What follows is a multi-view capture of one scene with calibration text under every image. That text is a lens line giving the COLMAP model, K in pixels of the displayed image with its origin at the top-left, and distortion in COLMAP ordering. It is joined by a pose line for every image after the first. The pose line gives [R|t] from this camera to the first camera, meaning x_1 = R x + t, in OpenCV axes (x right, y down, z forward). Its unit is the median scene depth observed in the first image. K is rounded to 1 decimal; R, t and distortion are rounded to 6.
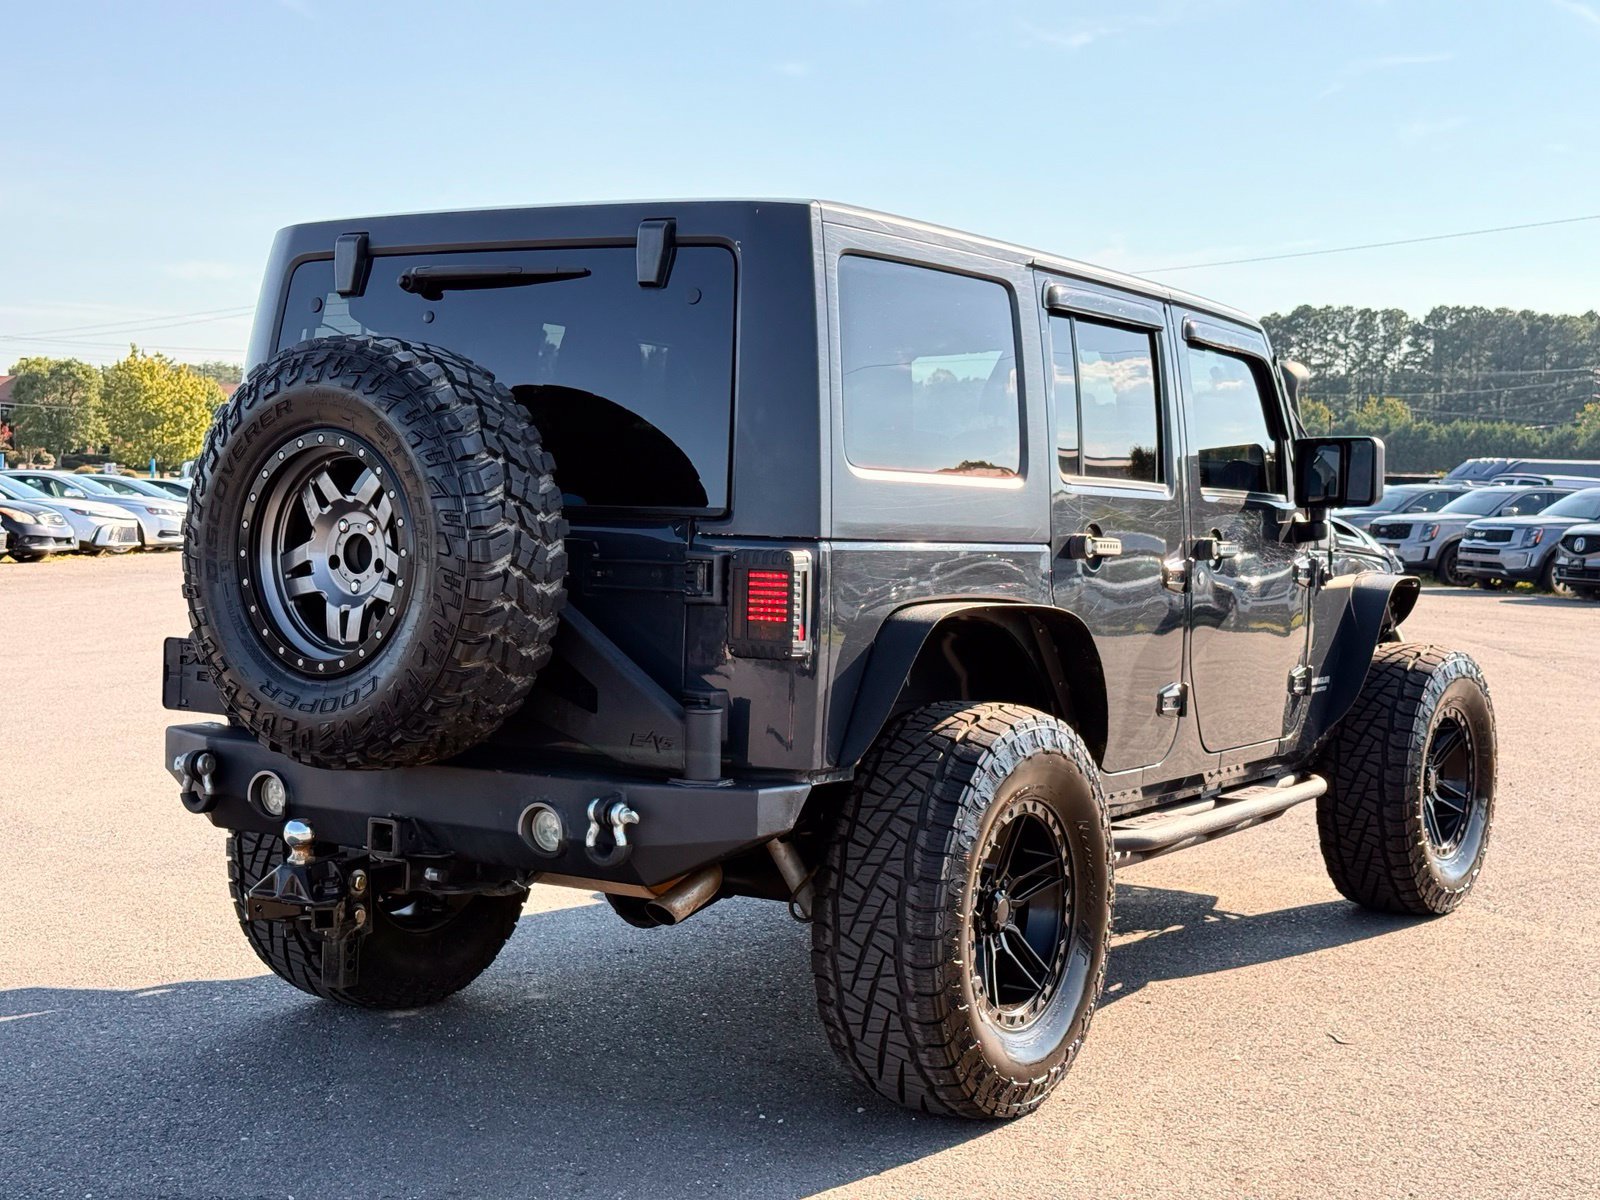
lens RADIAL K [[2218.7, 0, 794.9], [0, 2218.7, 600.9], [0, 0, 1]] dist [0.155477, -0.108783]
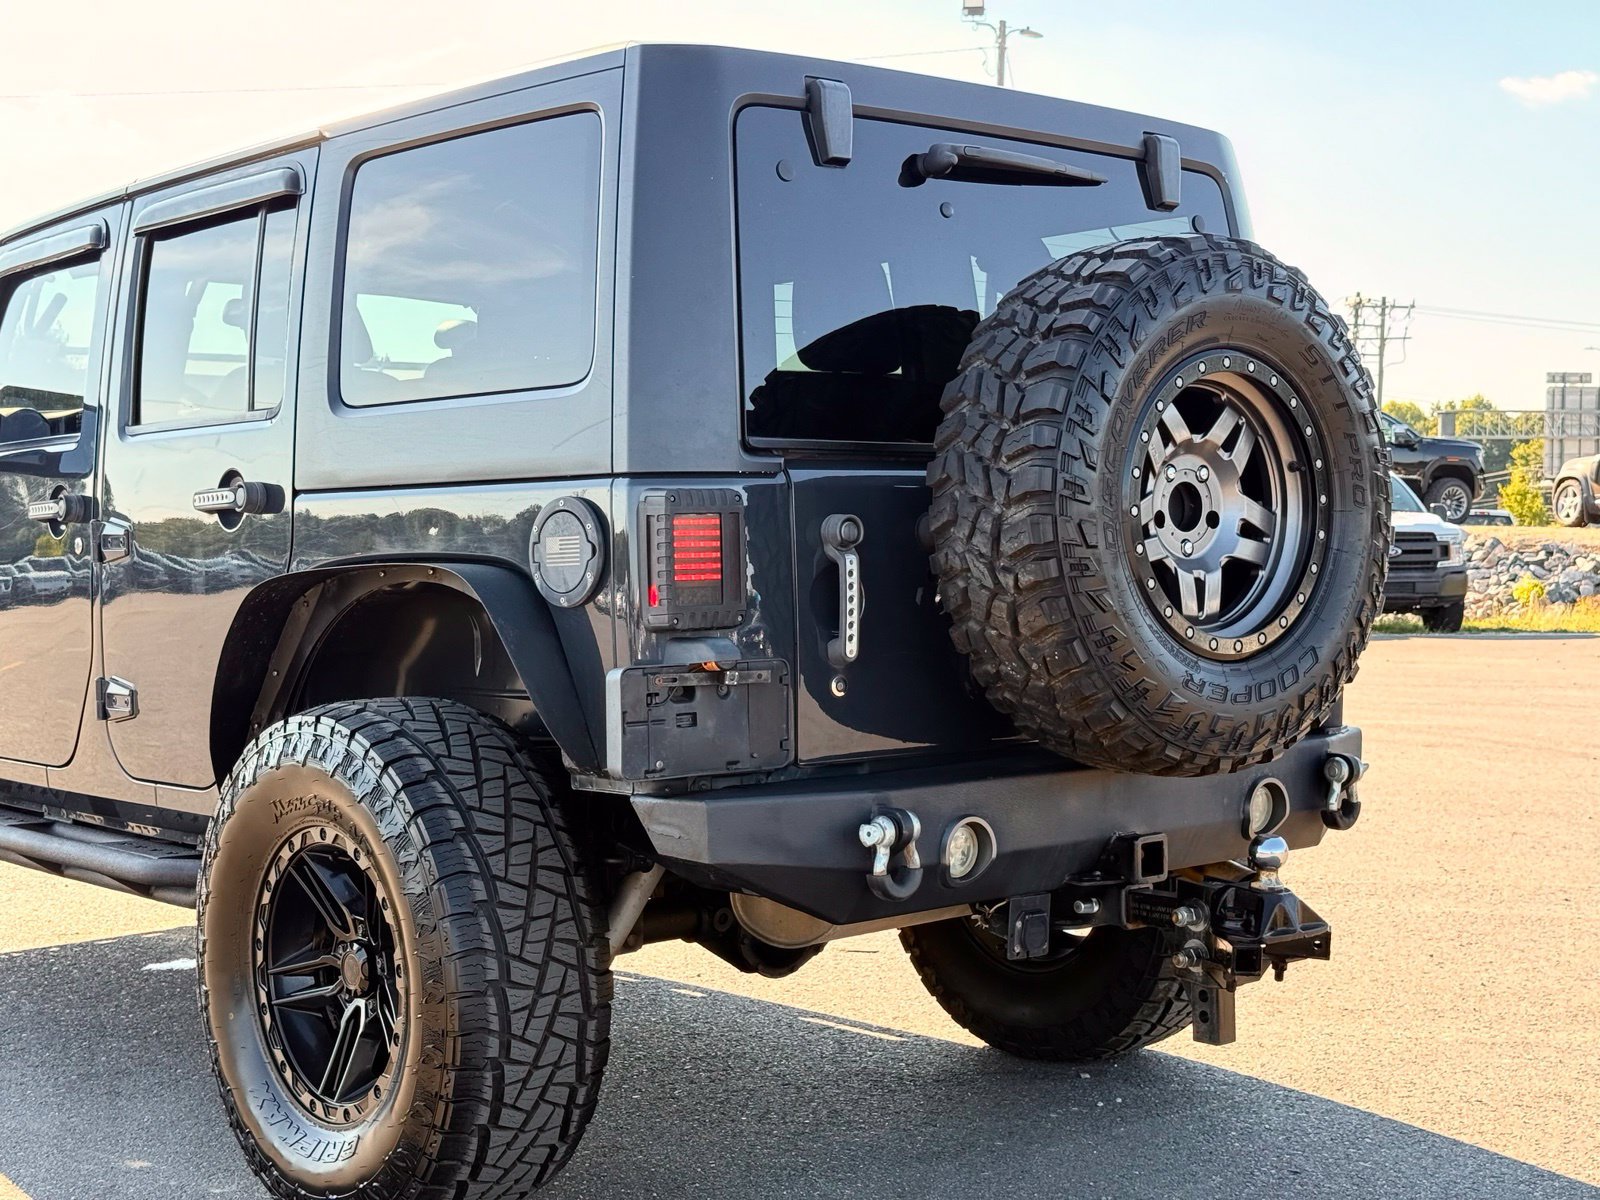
lens RADIAL K [[2220.0, 0, 788.3], [0, 2220.0, 601.4], [0, 0, 1]] dist [0.149869, -0.111939]
pose [[0.277389, -0.060692, 0.958839, -0.971114], [0.062509, 0.997028, 0.045025, -0.031080], [-0.958722, 0.047447, 0.280358, 0.877241]]
